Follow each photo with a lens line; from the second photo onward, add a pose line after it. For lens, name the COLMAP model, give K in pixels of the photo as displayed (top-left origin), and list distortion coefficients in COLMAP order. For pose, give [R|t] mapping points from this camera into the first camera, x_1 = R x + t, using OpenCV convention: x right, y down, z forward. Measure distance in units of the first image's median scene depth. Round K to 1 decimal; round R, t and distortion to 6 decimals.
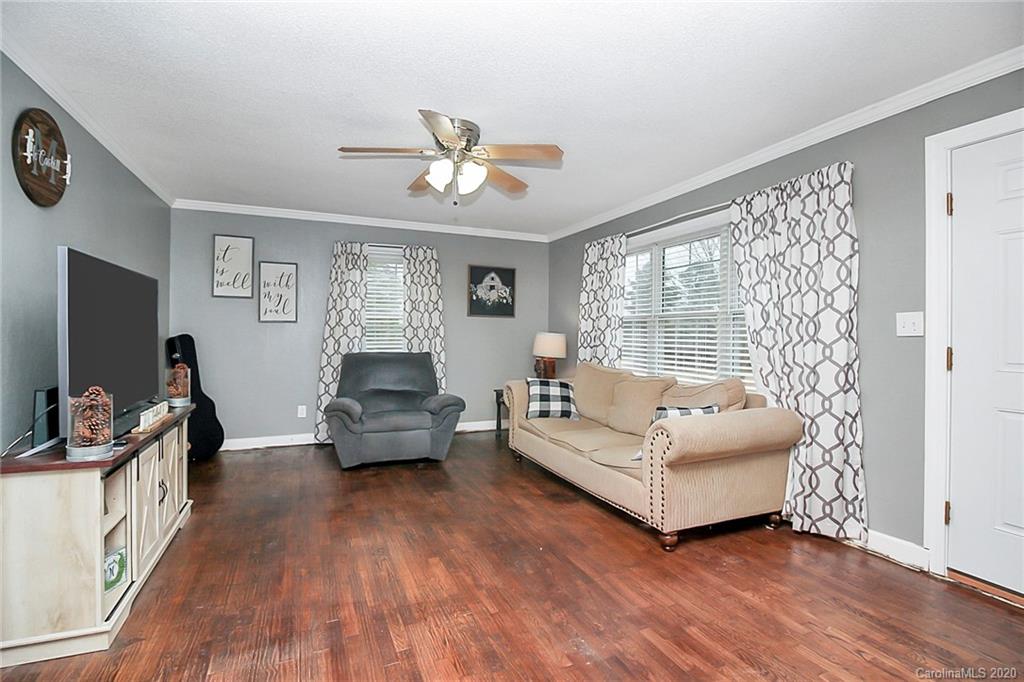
lens RADIAL K [[485.7, 0, 512.6], [0, 485.7, 331.1], [0, 0, 1]] dist [-0.005295, -0.007471]
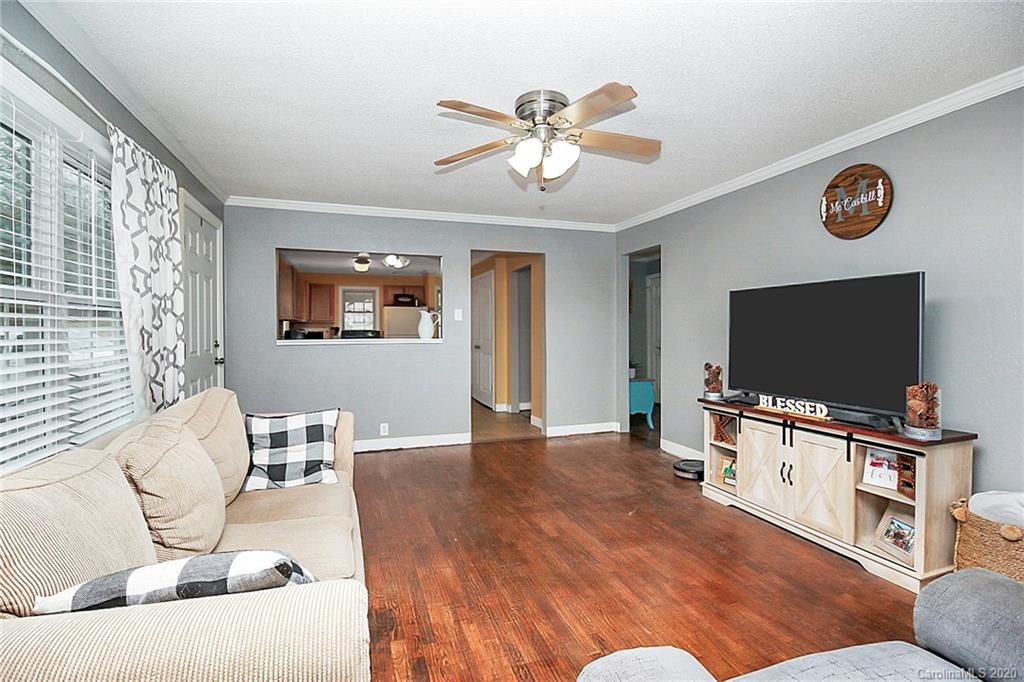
lens RADIAL K [[485.7, 0, 508.9], [0, 485.7, 337.6], [0, 0, 1]] dist [-0.005295, -0.007471]
pose [[-0.995938, -0.007406, 0.089733, -0.108266], [-0.005727, 0.999804, 0.018949, -0.008914], [-0.089856, 0.018358, -0.995786, 1.487678]]
